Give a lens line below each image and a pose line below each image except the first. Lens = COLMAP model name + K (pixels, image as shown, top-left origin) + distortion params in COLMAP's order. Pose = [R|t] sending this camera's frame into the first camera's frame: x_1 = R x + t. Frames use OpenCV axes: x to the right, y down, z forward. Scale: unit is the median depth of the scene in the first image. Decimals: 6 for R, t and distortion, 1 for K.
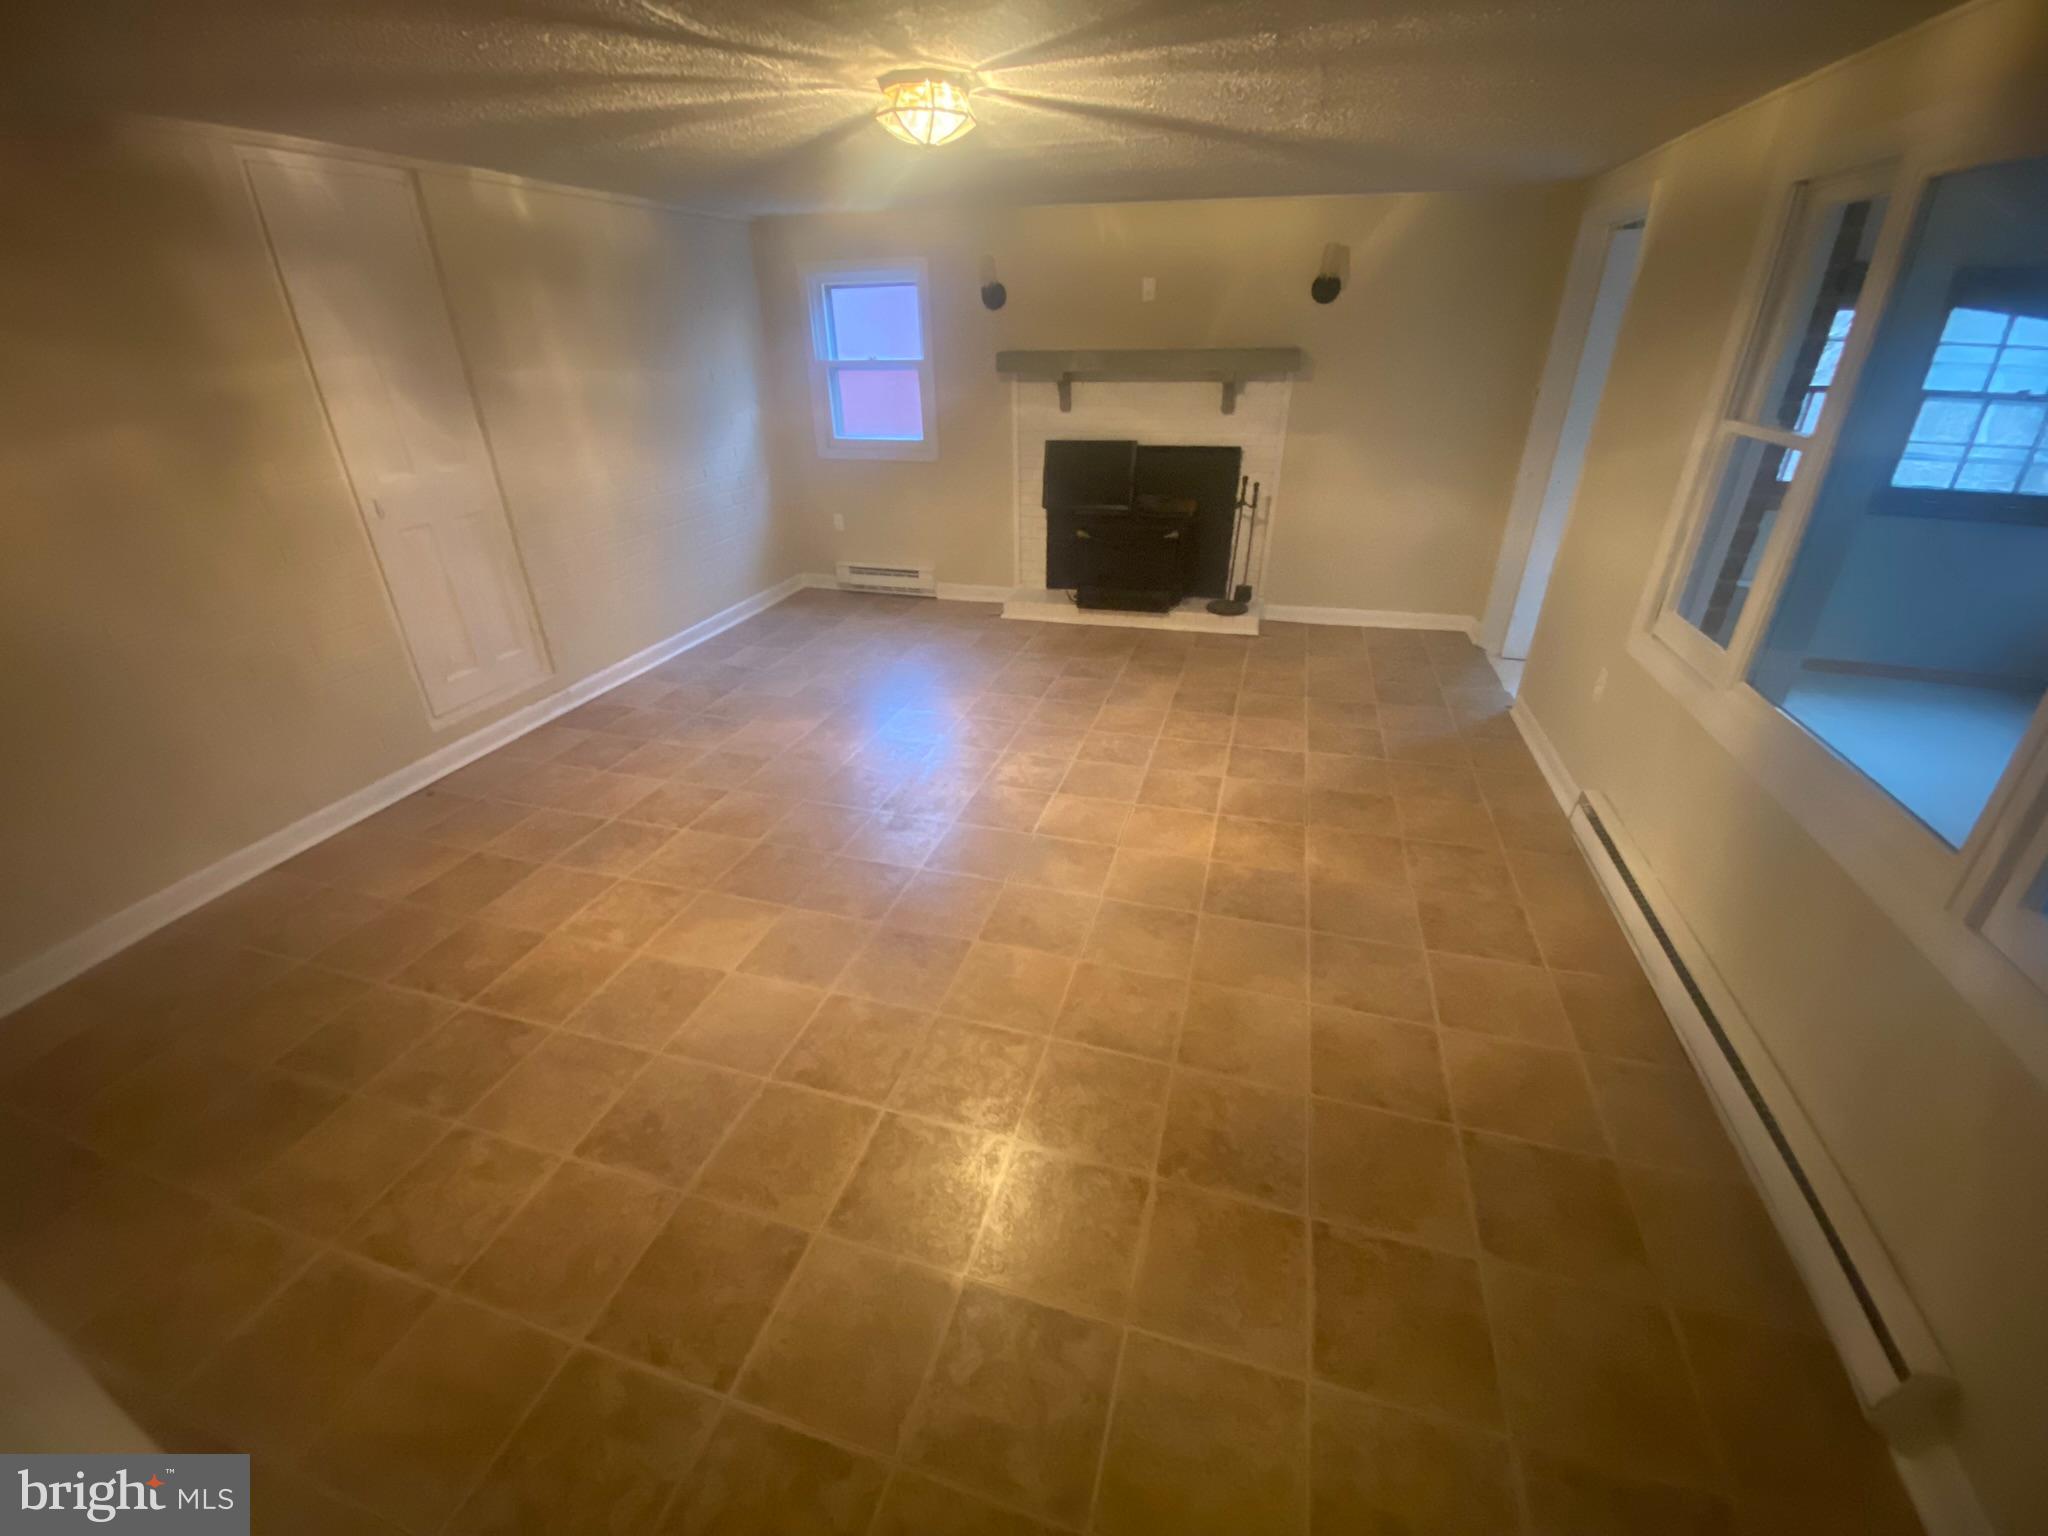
lens RADIAL K [[825.6, 0, 1016.7], [0, 825.6, 785.2], [0, 0, 1]] dist [0.001354, -0.002478]
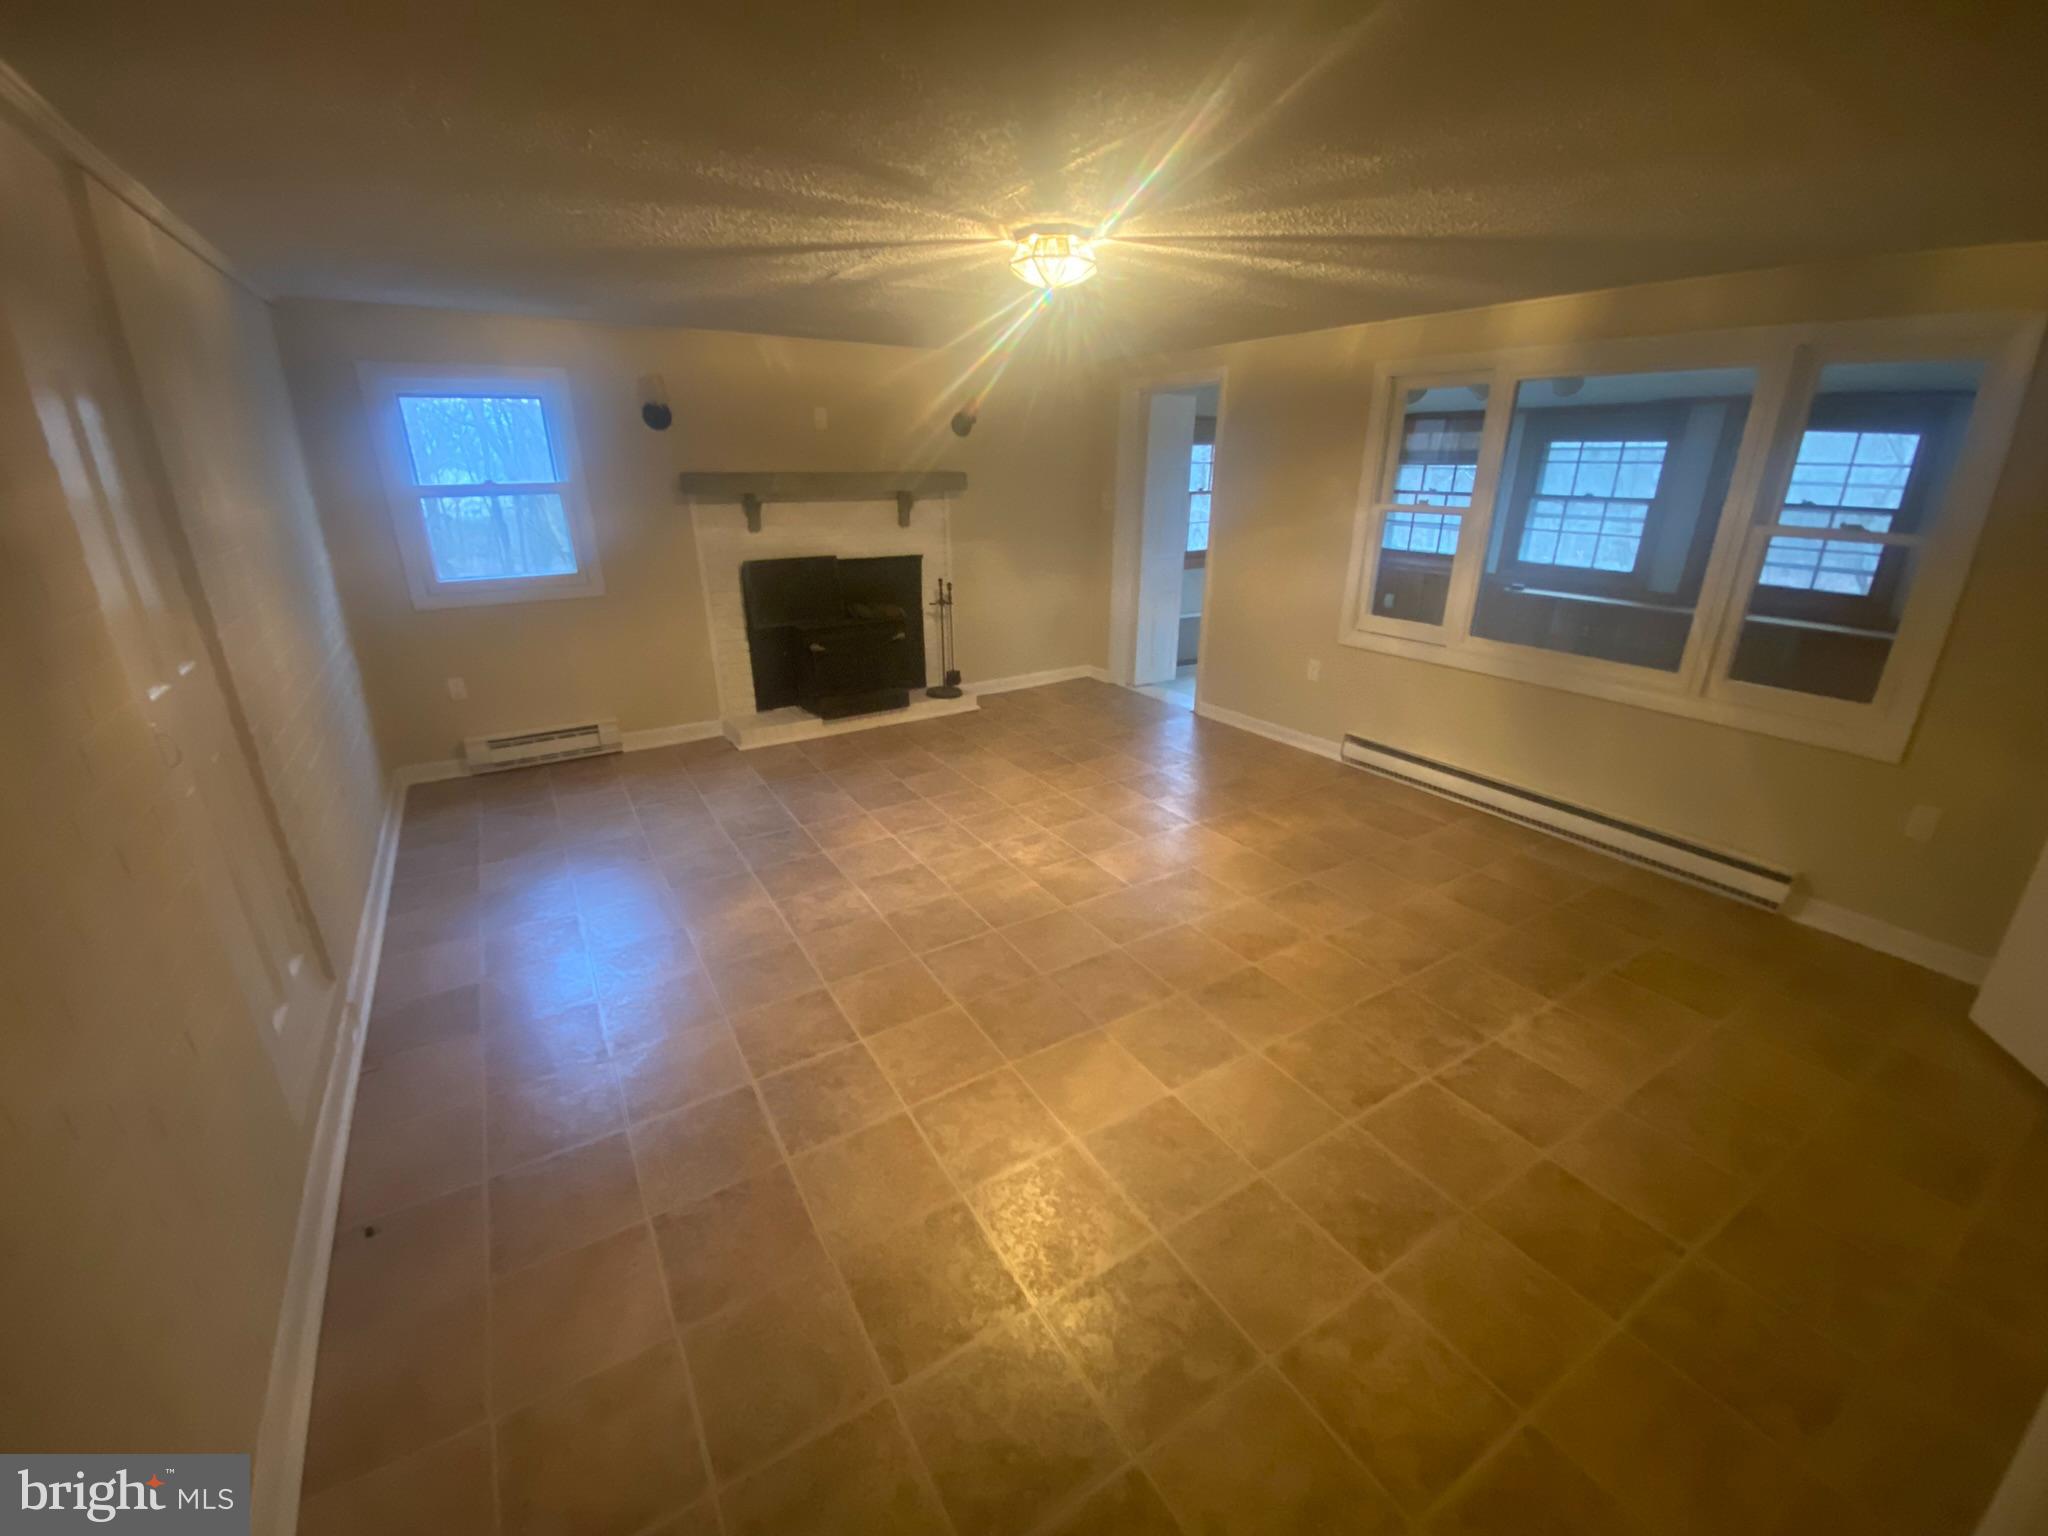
lens RADIAL K [[825.6, 0, 1007.2], [0, 825.6, 782.8], [0, 0, 1]] dist [0.001354, -0.002478]
pose [[0.664868, -0.255278, 0.701986, -0.507828], [0.346431, 0.937986, 0.012986, -0.087318], [-0.661768, 0.234556, 0.712072, 0.184496]]
